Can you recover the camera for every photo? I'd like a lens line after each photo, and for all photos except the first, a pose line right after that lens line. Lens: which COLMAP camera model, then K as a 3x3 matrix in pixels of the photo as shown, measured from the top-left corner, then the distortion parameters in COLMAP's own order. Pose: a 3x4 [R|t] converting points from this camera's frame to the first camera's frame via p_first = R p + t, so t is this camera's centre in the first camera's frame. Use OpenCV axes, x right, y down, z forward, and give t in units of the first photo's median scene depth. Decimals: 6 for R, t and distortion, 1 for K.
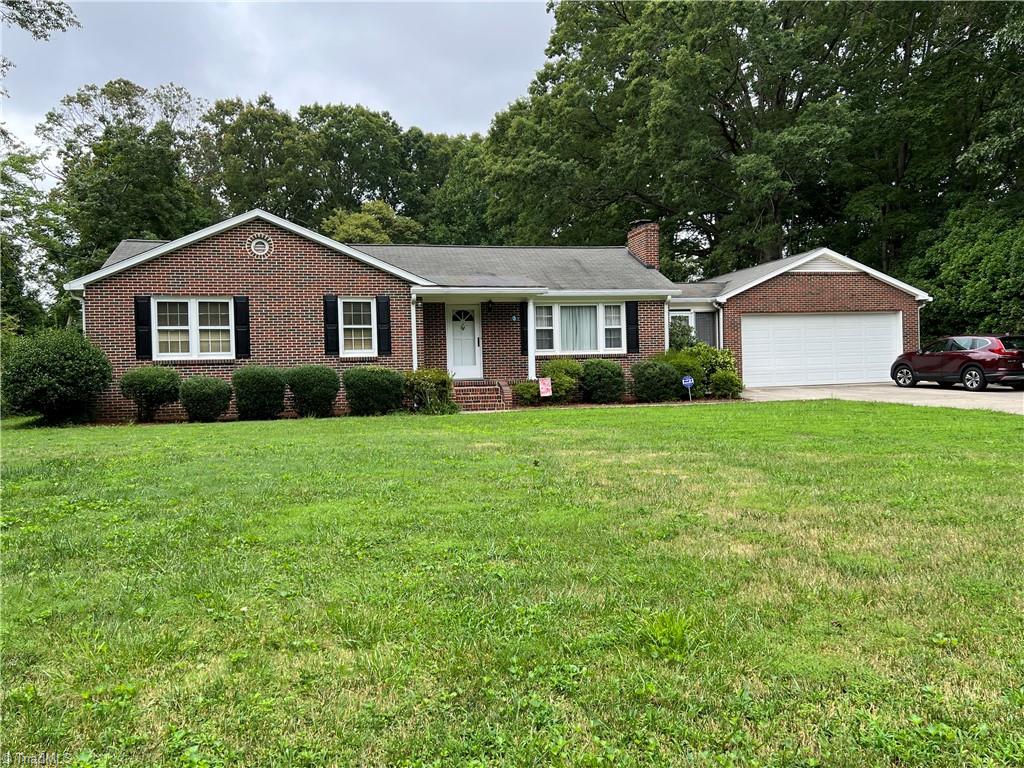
lens RADIAL K [[803.8, 0, 511.3], [0, 803.8, 384.8], [0, 0, 1]] dist [-0.002207, -0.000572]
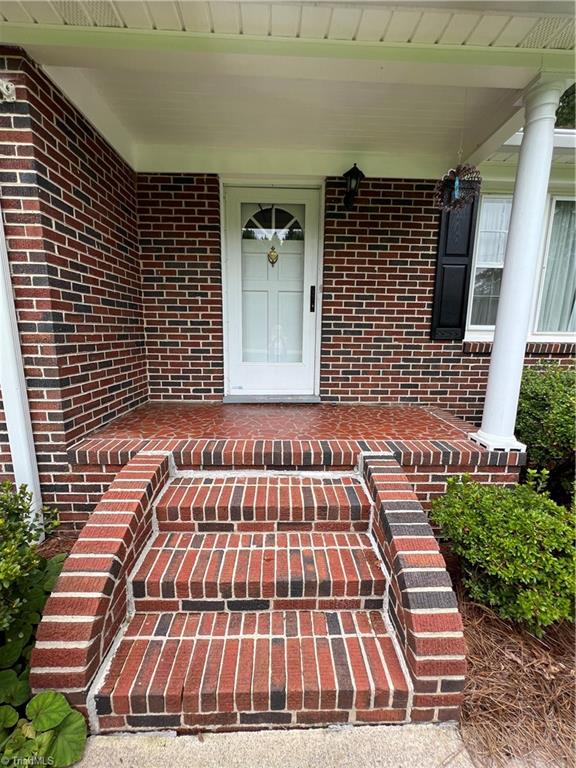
lens RADIAL K [[307.7, 0, 289.2], [0, 307.7, 382.6], [0, 0, 1]] dist [-0.003471, 0.000399]
pose [[0.977805, 0.074015, -0.196008, -0.020044], [-0.042835, 0.986384, 0.158784, -0.036152], [0.205091, -0.146864, 0.967661, 0.825799]]
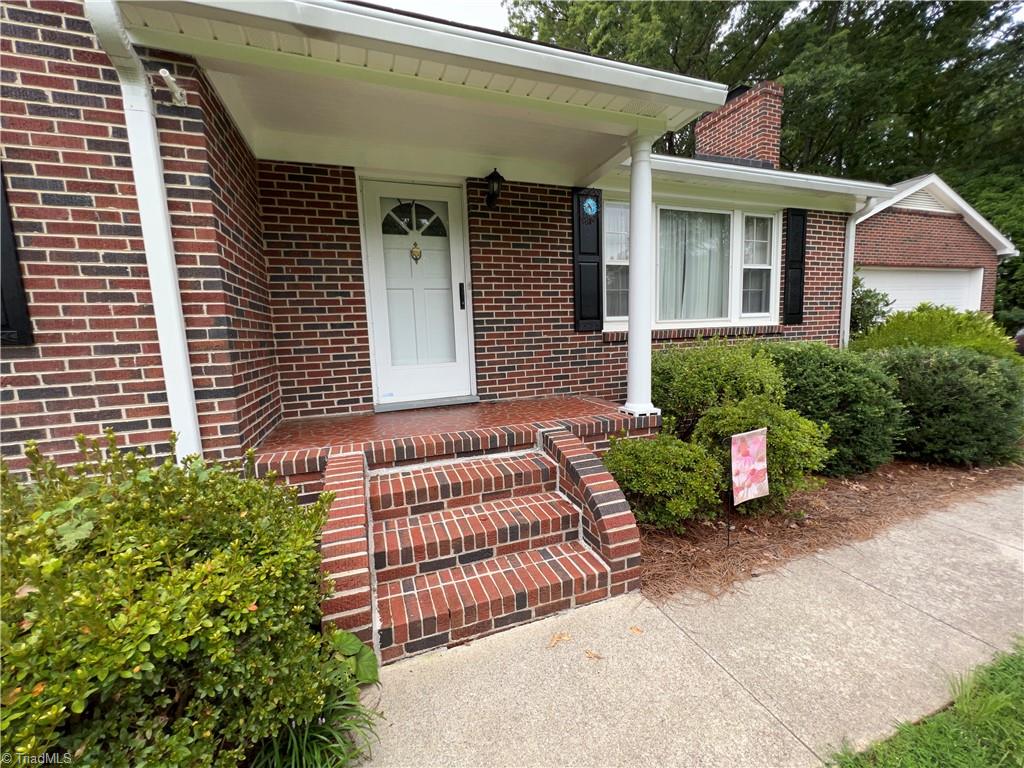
lens RADIAL K [[408.6, 0, 510.8], [0, 408.6, 383.0], [0, 0, 1]] dist [-0.000028, 0.000123]
pose [[0.993677, -0.023979, 0.109689, -0.038600], [0.012328, 0.994324, 0.105681, -0.032565], [-0.111601, -0.103661, 0.988332, 0.784631]]
